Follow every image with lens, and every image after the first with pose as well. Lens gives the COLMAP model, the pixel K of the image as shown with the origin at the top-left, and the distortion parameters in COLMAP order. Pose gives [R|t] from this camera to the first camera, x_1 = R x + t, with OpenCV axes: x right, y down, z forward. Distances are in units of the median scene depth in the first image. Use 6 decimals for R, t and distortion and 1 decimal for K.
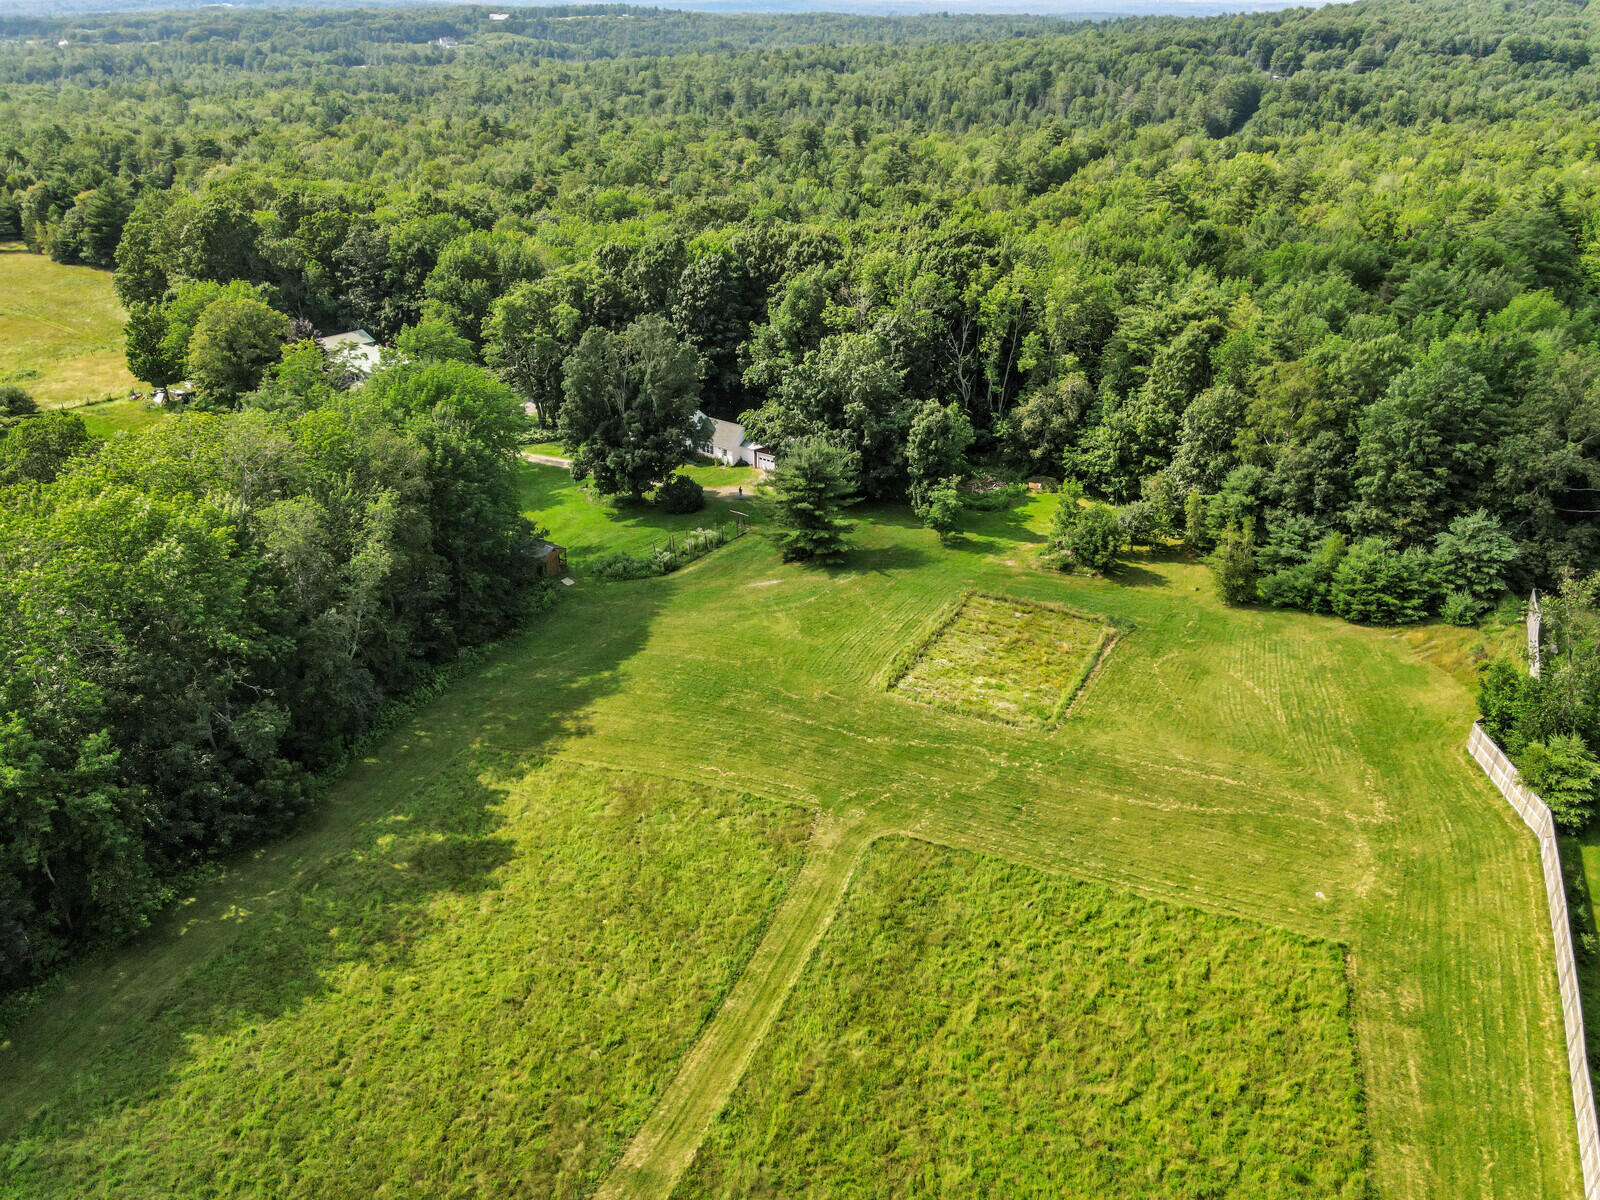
lens RADIAL K [[1190.7, 0, 819.3], [0, 1190.7, 616.0], [0, 0, 1]] dist [0.011548, 0.010427]
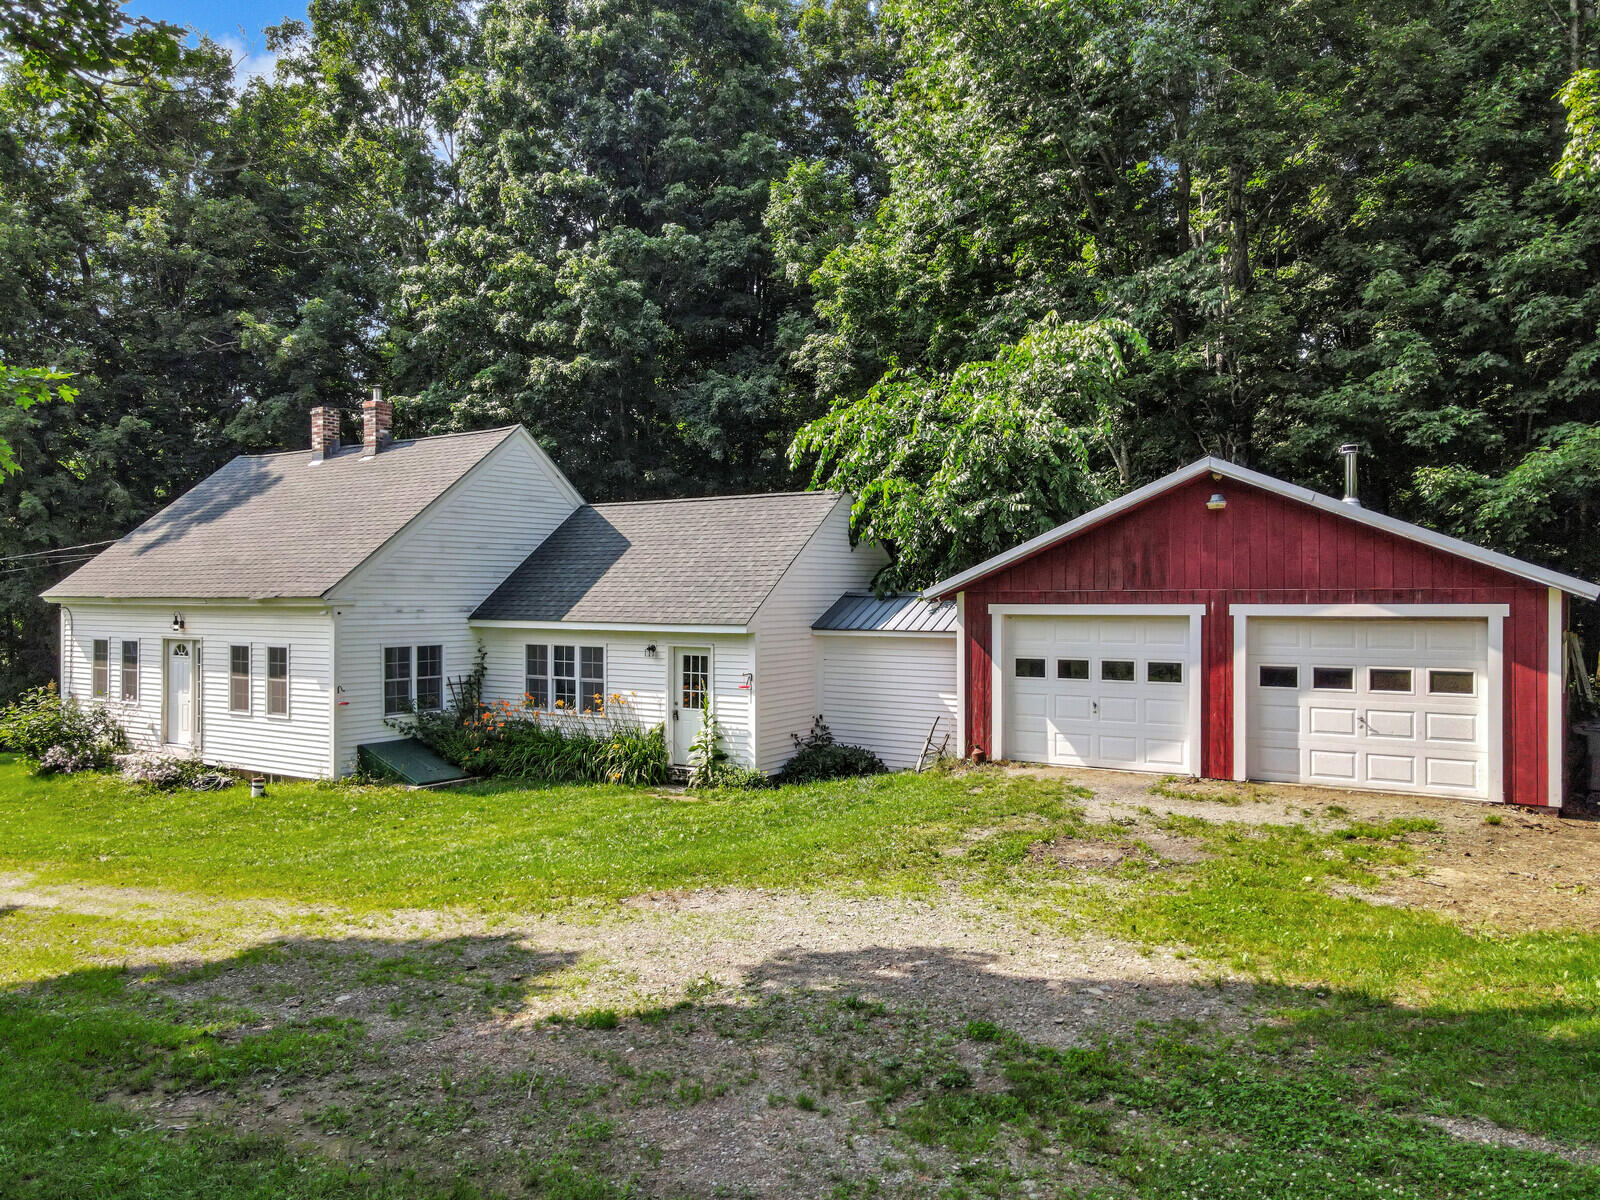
lens RADIAL K [[1190.7, 0, 793.8], [0, 1190.7, 590.1], [0, 0, 1]] dist [0.011548, 0.010427]
pose [[0.999781, -0.018862, 0.009070, -0.070971], [0.020919, 0.886803, -0.461675, -0.089547], [0.000665, 0.461763, 0.887003, 0.899977]]
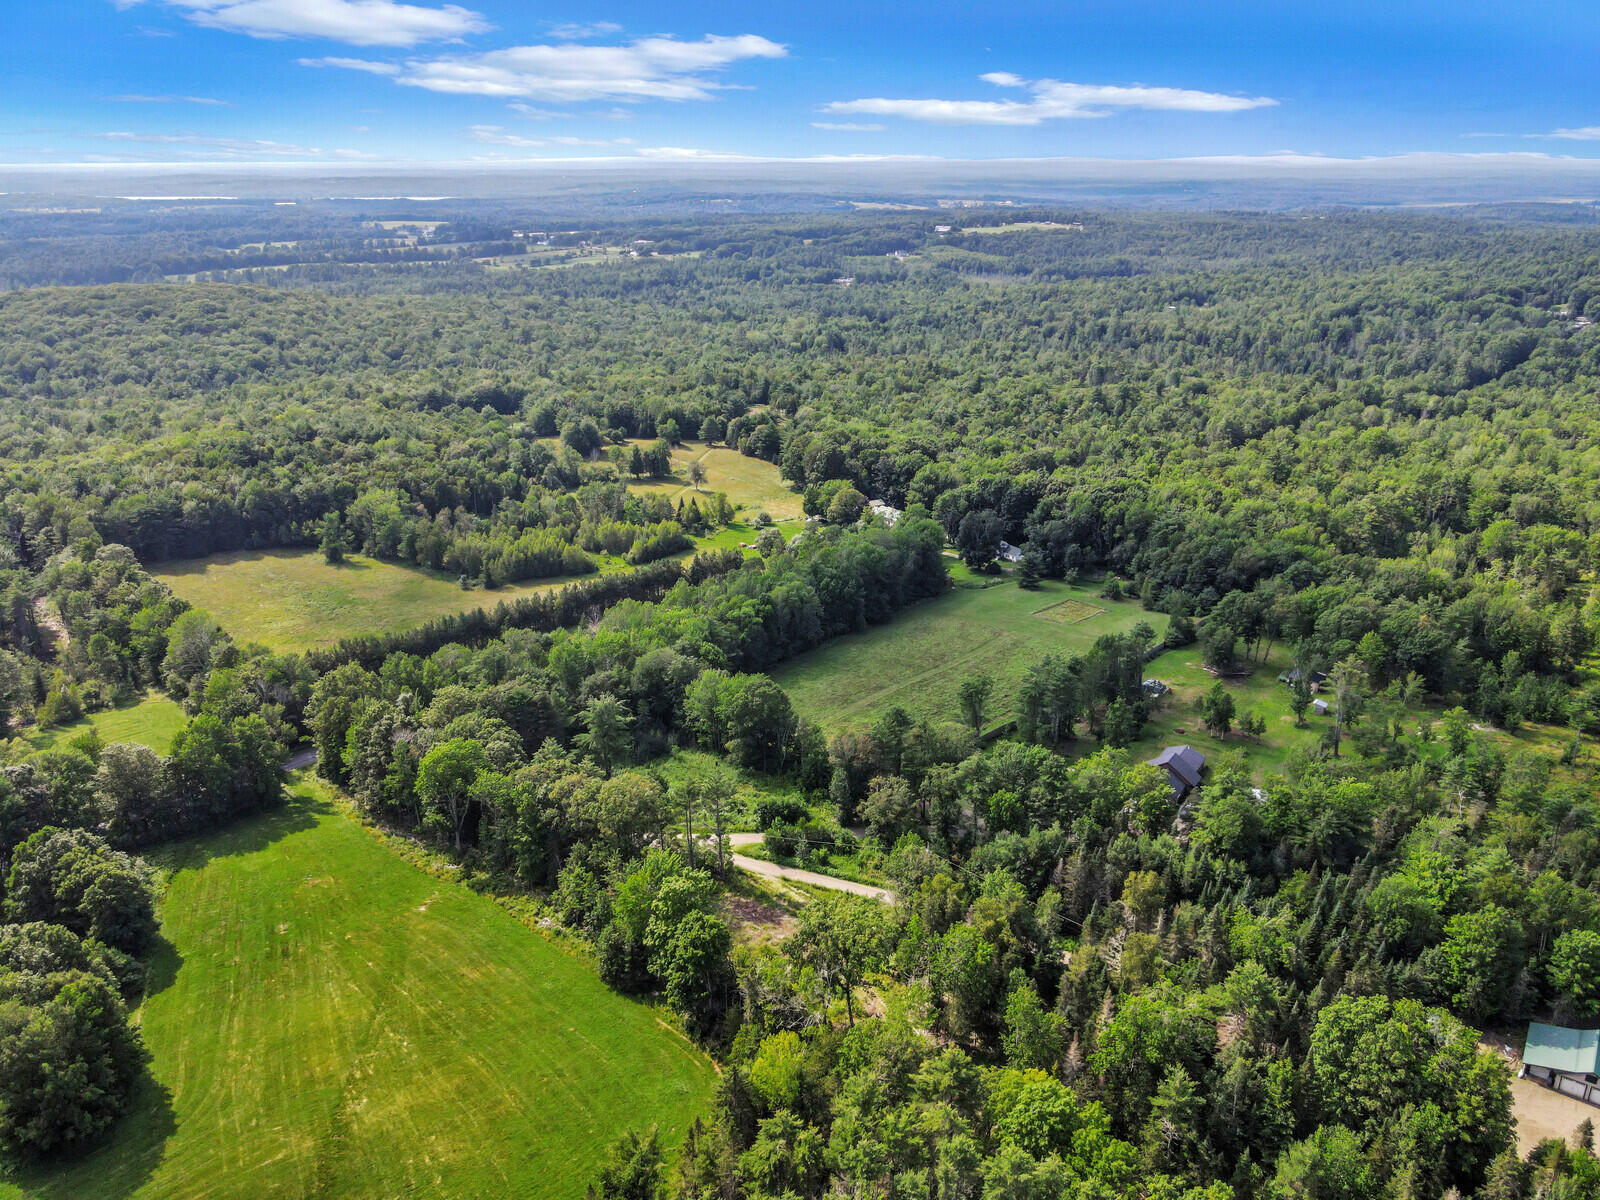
lens RADIAL K [[1190.7, 0, 803.6], [0, 1190.7, 589.4], [0, 0, 1]] dist [0.011548, 0.010427]
pose [[0.941613, 0.103448, -0.320410, 0.366915], [-0.147055, 0.982423, -0.114977, 0.335270], [0.302884, 0.155382, 0.940275, -1.786608]]
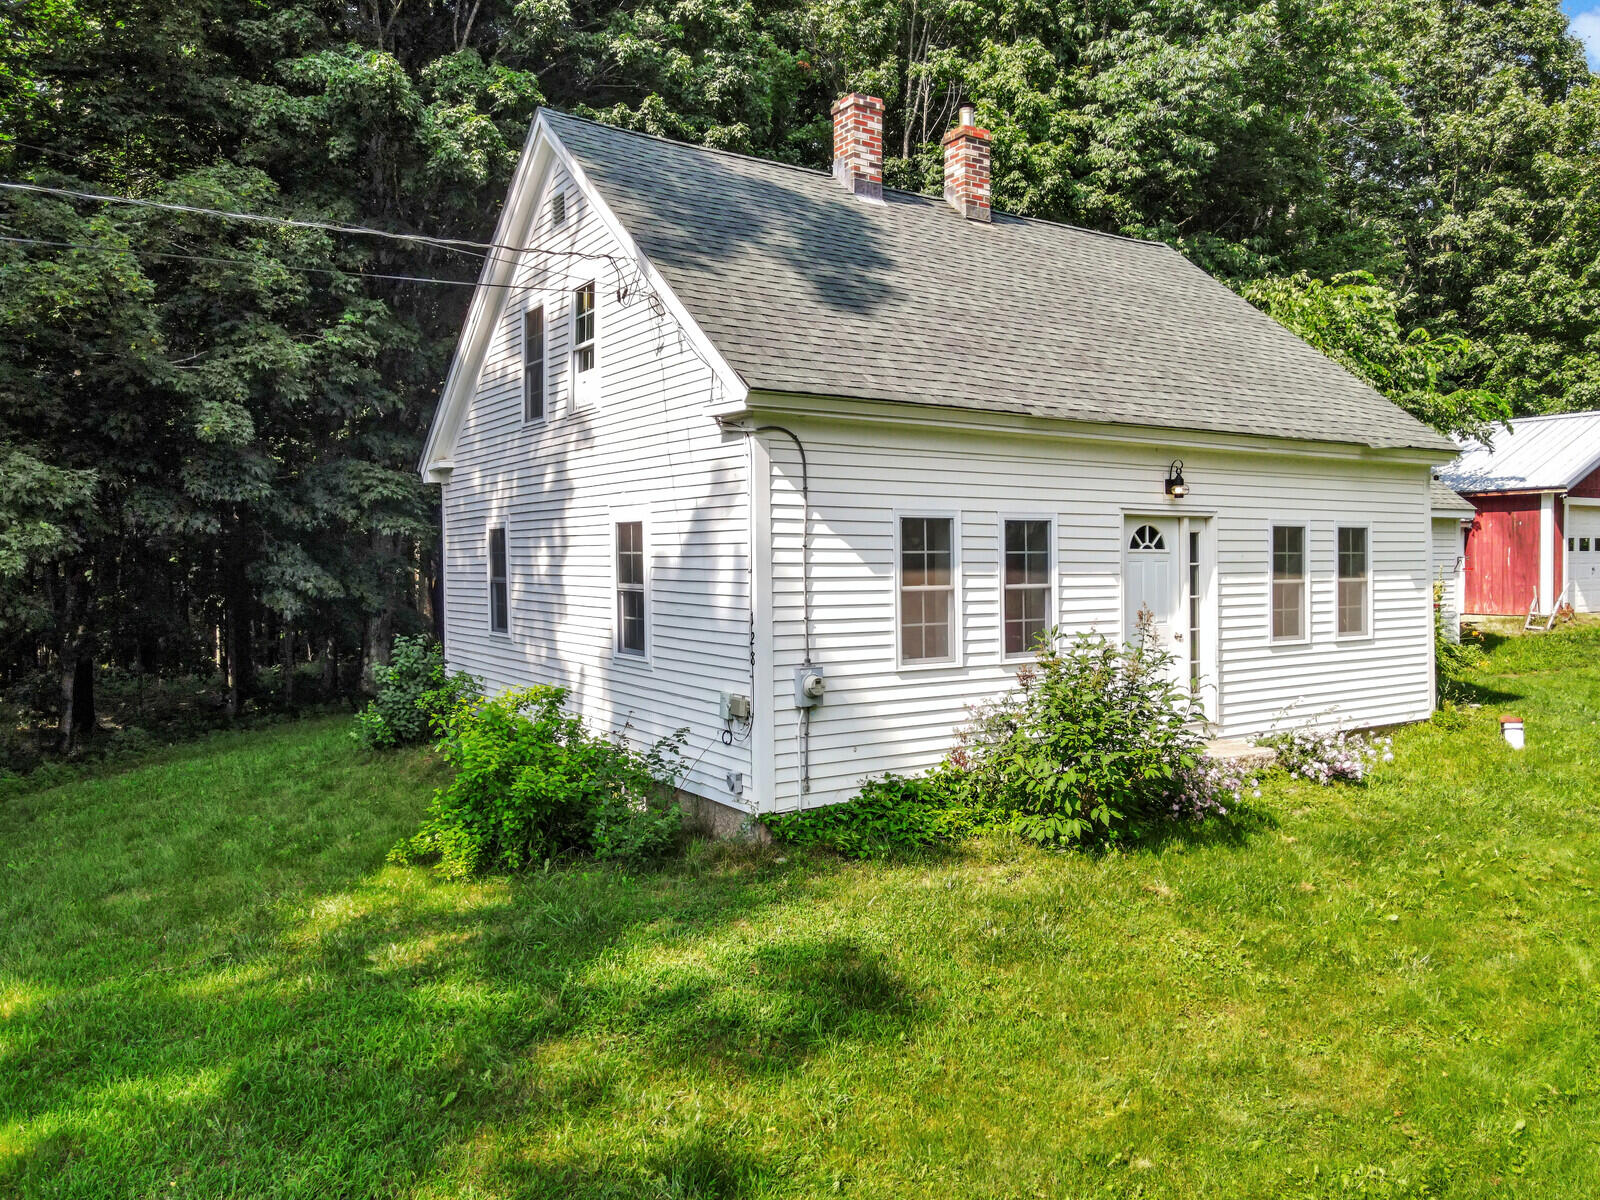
lens RADIAL K [[1190.7, 0, 810.8], [0, 1190.7, 572.2], [0, 0, 1]] dist [0.011548, 0.010427]
pose [[0.368471, -0.030742, 0.929131, -0.217109], [0.435480, 0.888720, -0.143296, -0.147486], [-0.821332, 0.457418, 0.340855, 1.023265]]
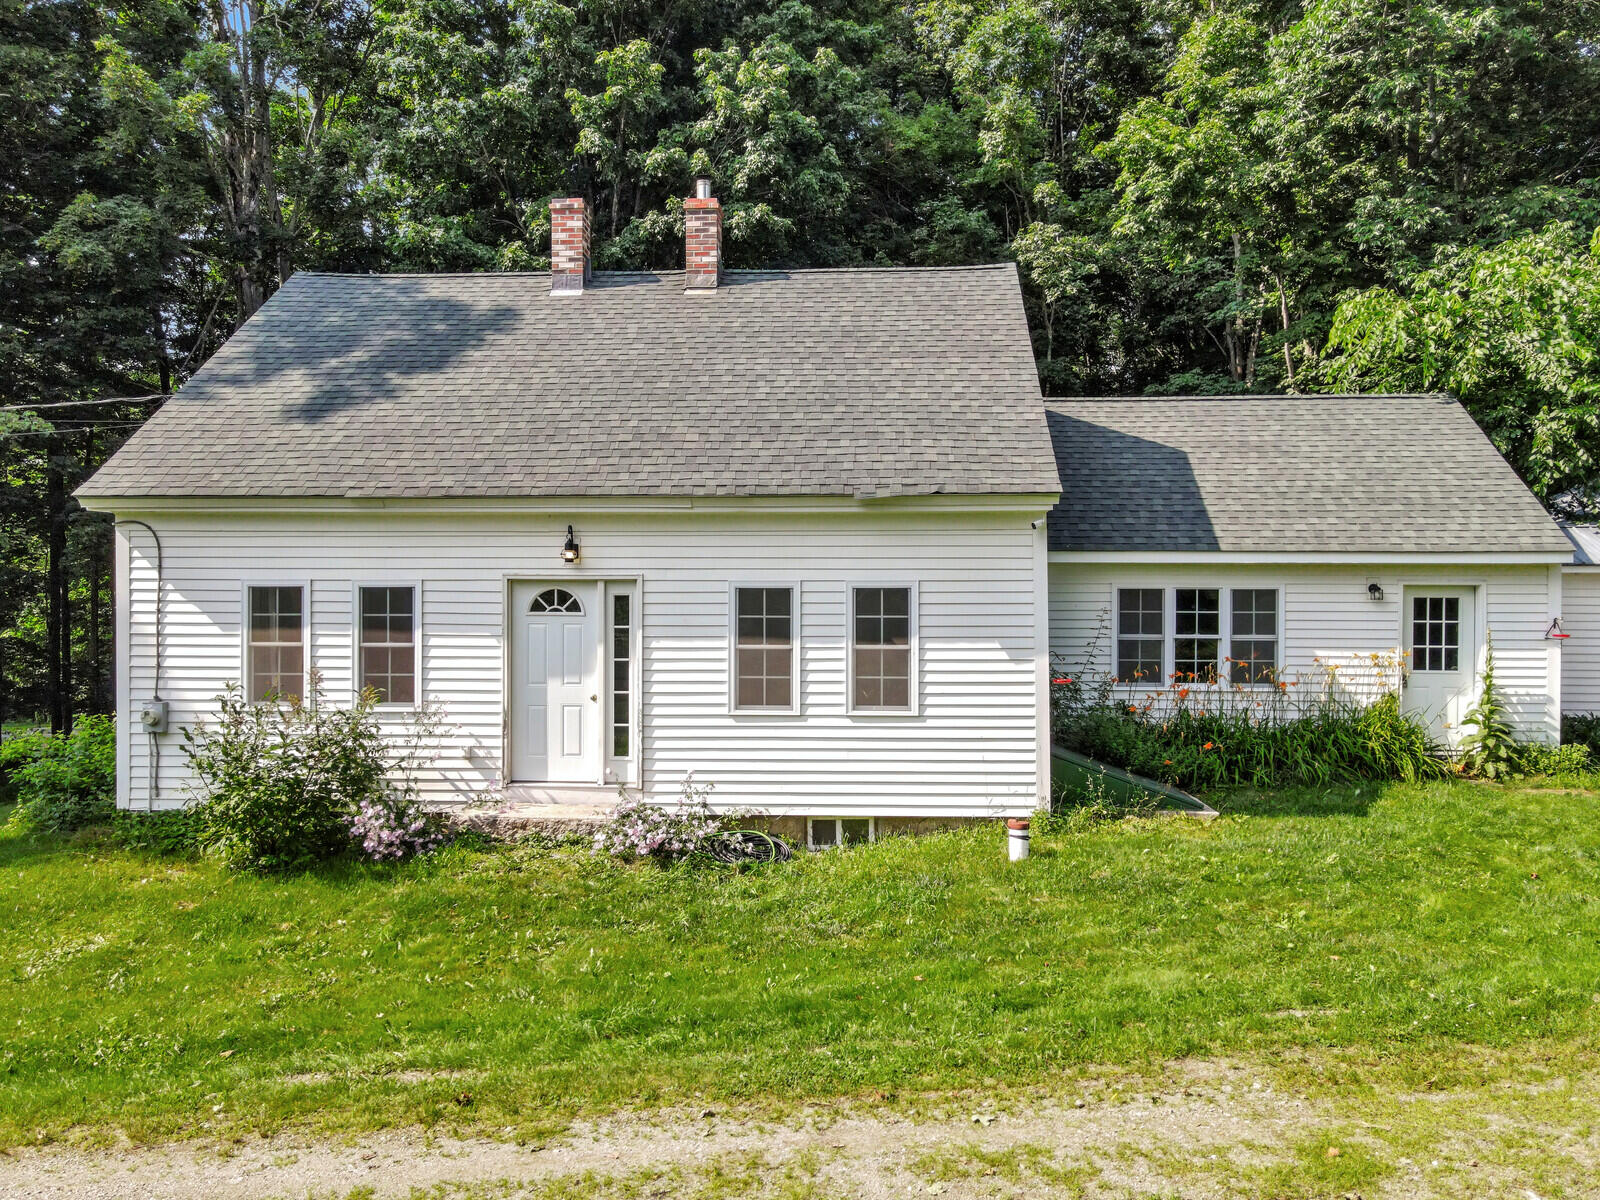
lens RADIAL K [[1190.7, 0, 805.3], [0, 1190.7, 591.3], [0, 0, 1]] dist [0.011548, 0.010427]
pose [[0.854455, -0.017089, 0.519244, -0.168405], [0.251411, 0.888237, -0.384482, -0.118796], [-0.454641, 0.459067, 0.763256, 0.965973]]
